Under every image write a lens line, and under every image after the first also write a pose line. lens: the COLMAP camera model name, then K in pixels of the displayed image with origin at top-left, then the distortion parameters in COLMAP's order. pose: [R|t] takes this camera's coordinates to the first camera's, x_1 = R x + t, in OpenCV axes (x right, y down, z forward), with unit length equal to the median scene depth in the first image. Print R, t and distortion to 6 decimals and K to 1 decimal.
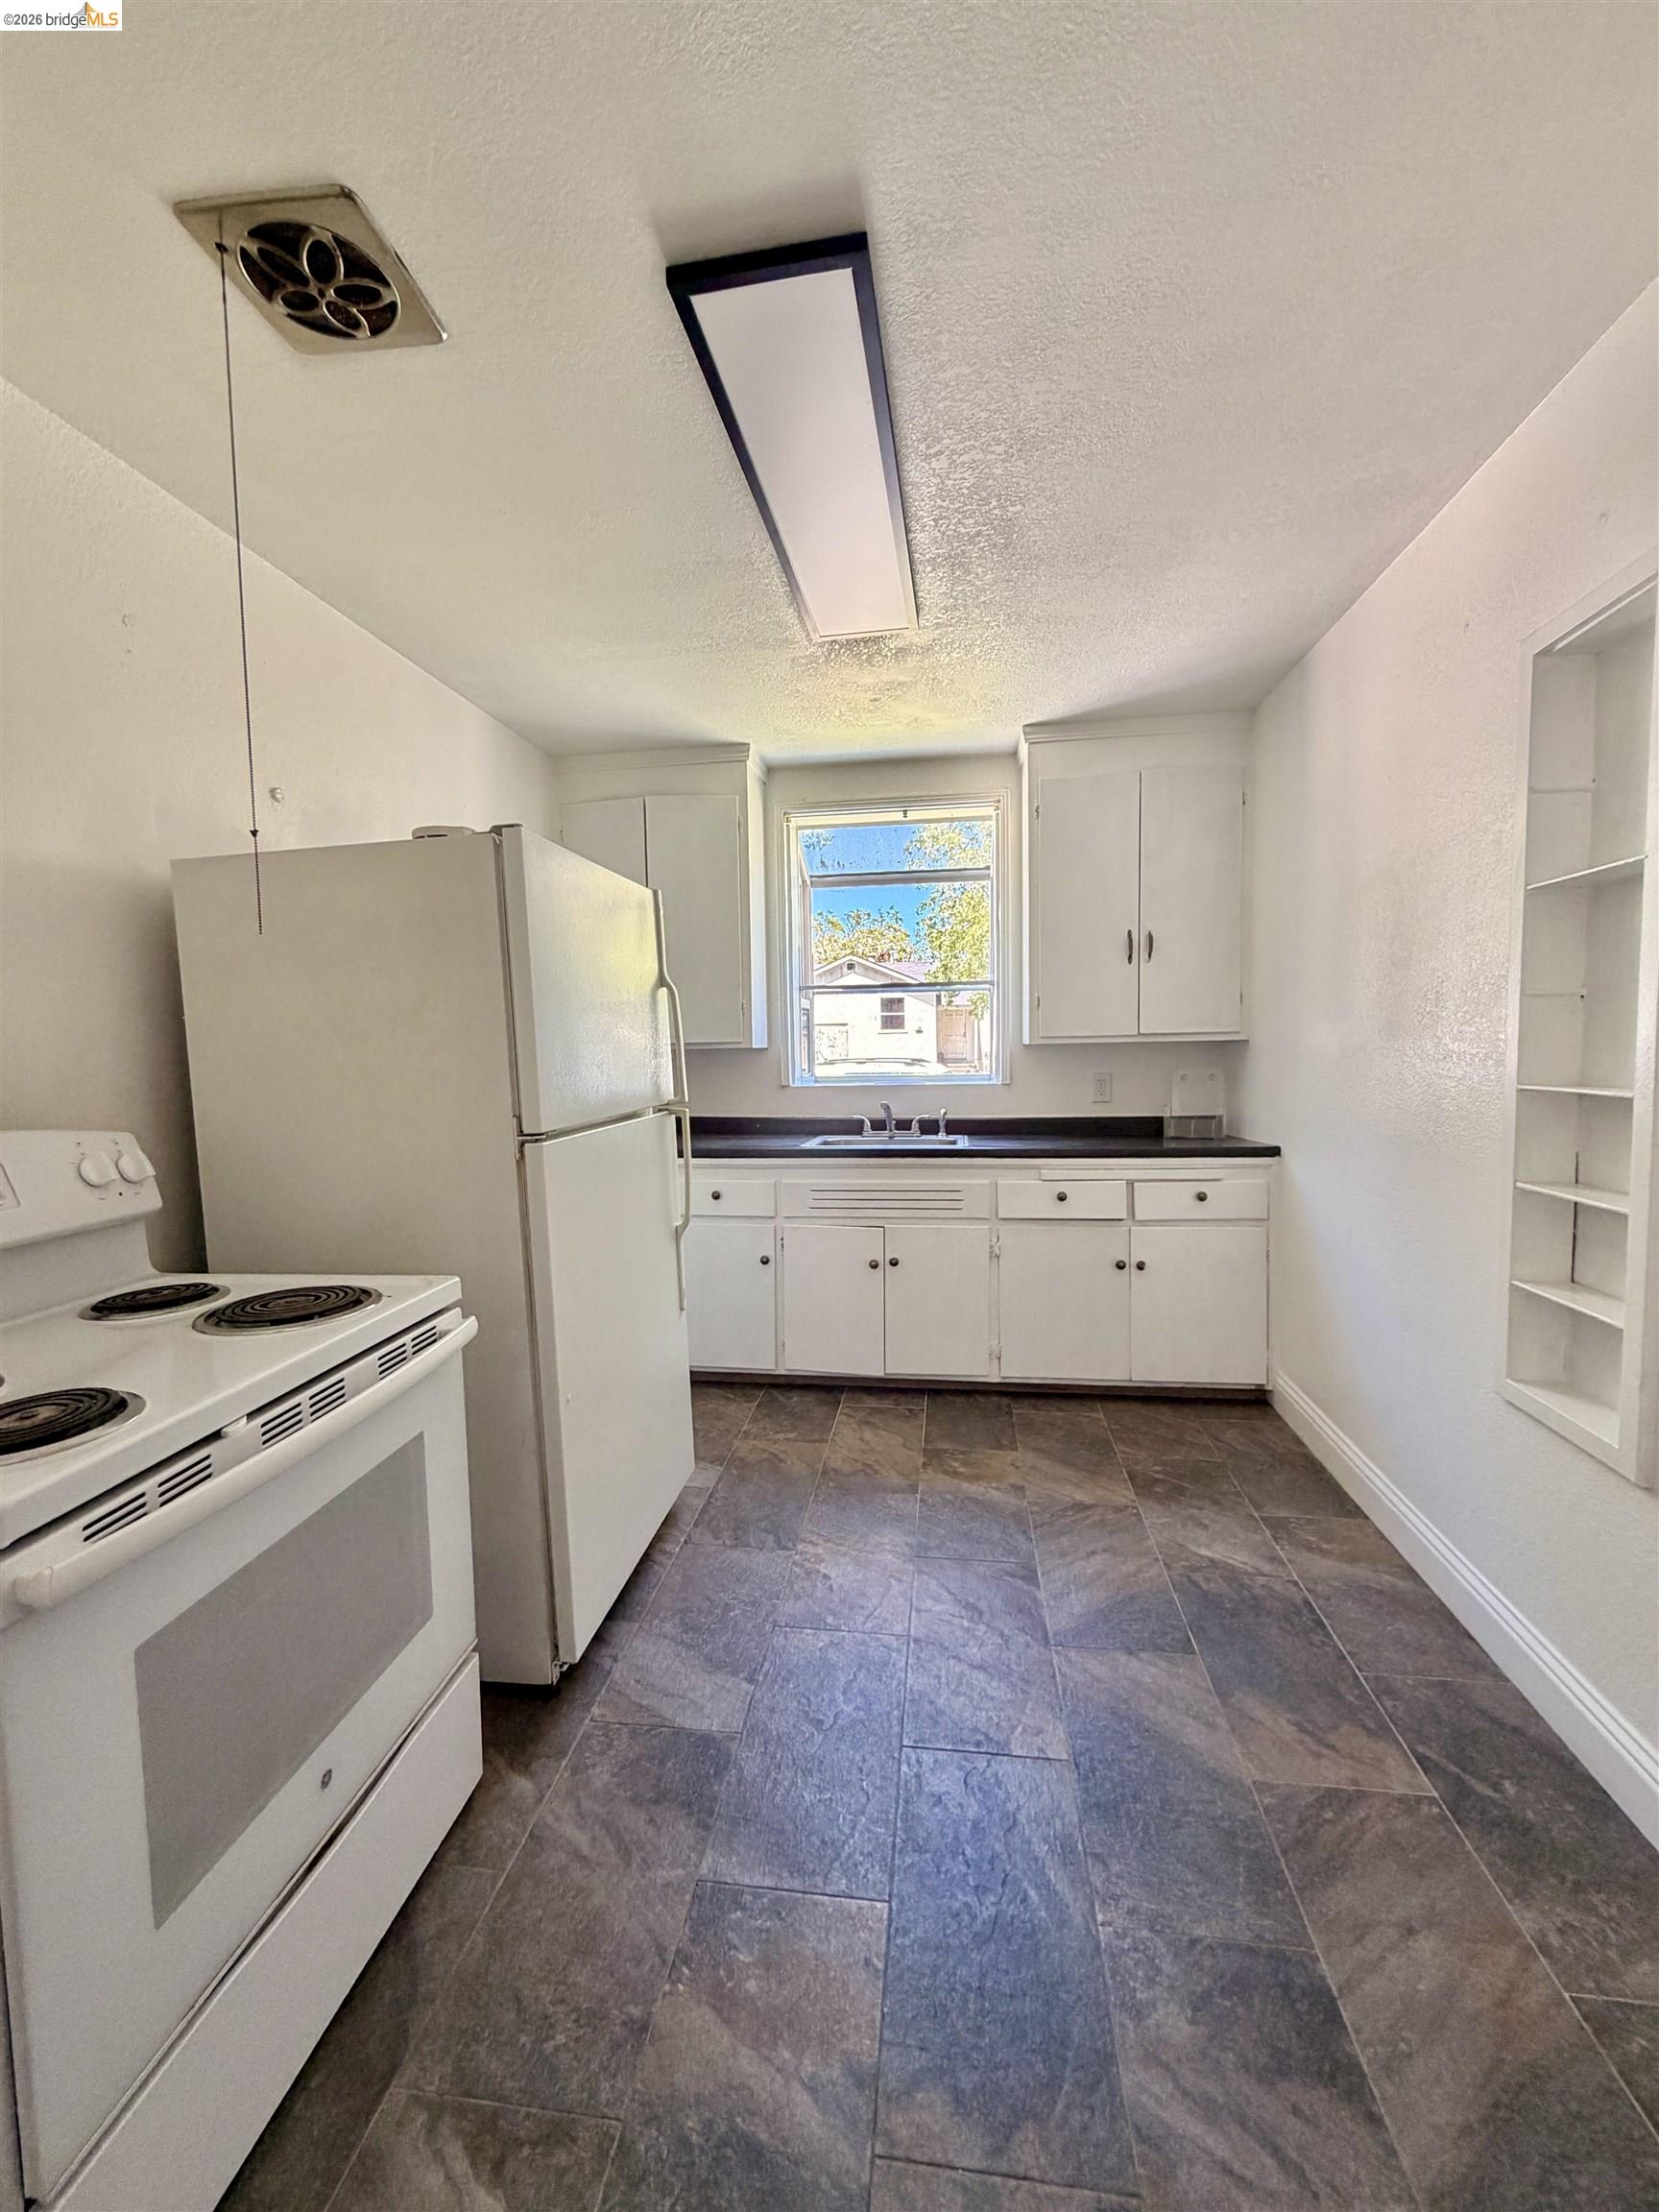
lens RADIAL K [[881.6, 0, 835.0], [0, 881.6, 1108.4], [0, 0, 1]] dist [-0.006154, -0.000169]
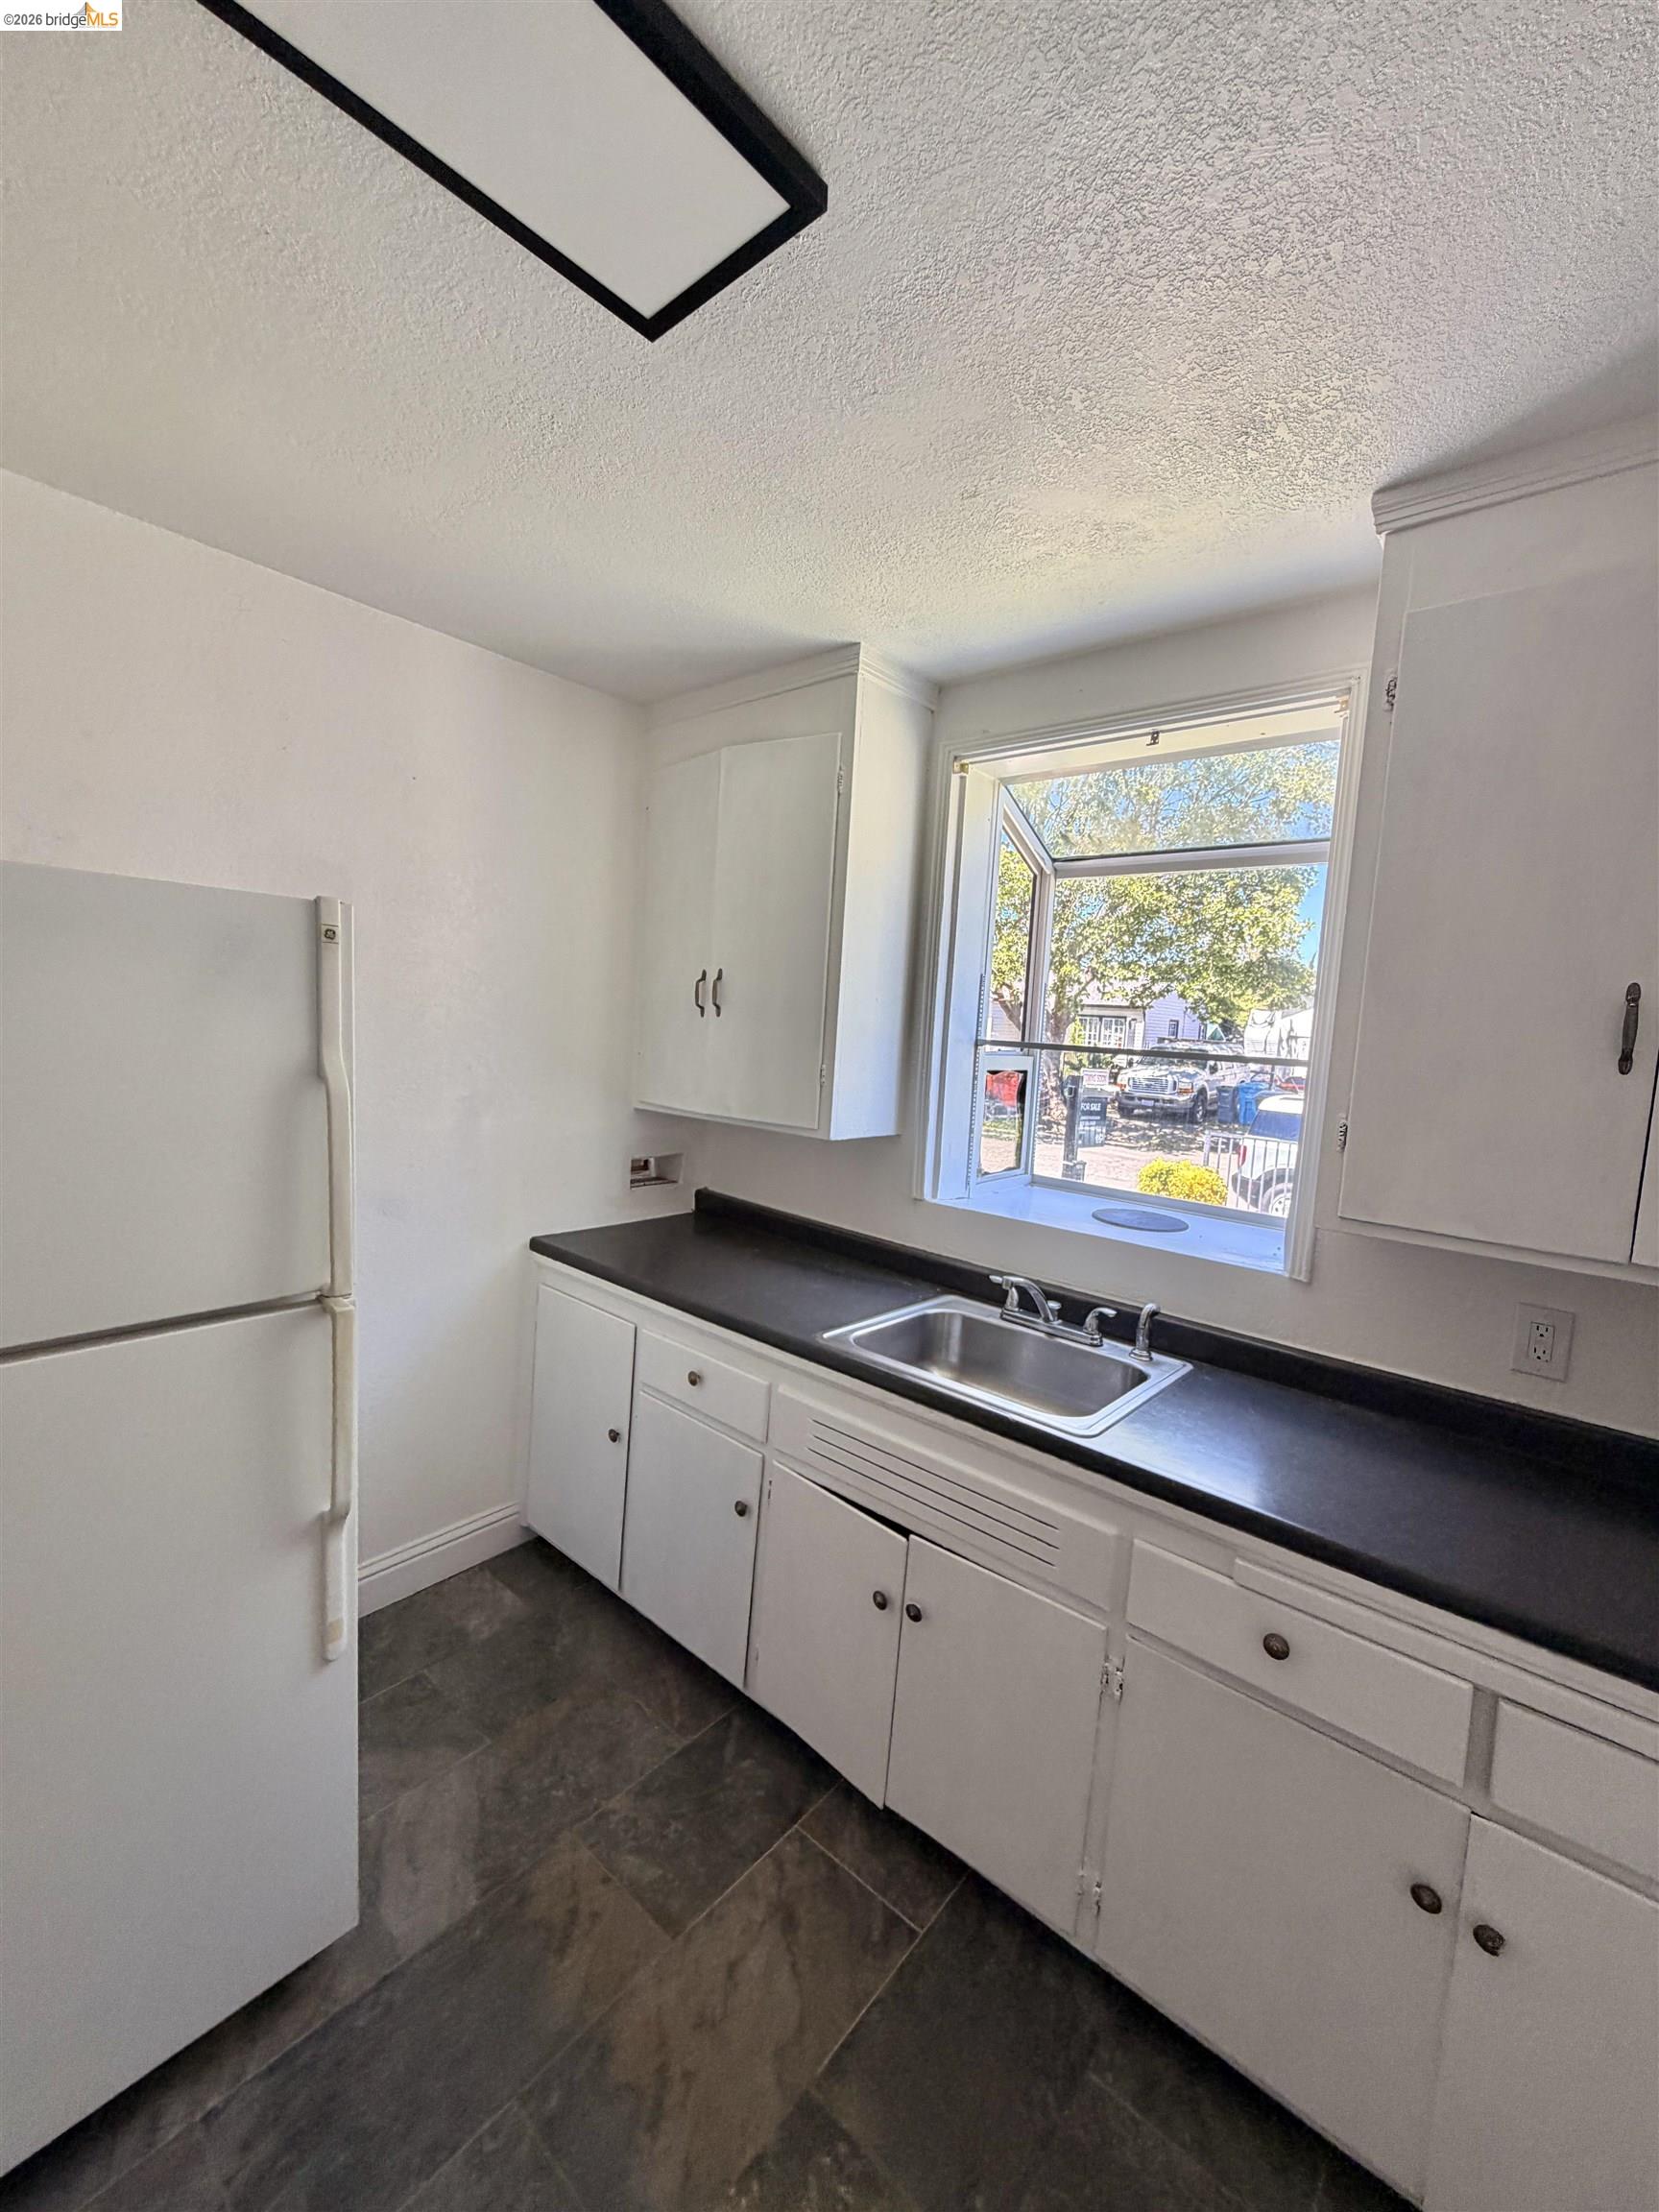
lens RADIAL K [[881.6, 0, 826.5], [0, 881.6, 1100.3], [0, 0, 1]] dist [-0.006154, -0.000169]
pose [[0.838847, 0.110497, -0.533034, 0.268536], [-0.109570, 0.993414, 0.033501, -0.135336], [0.533225, 0.030303, 0.845430, 0.541483]]
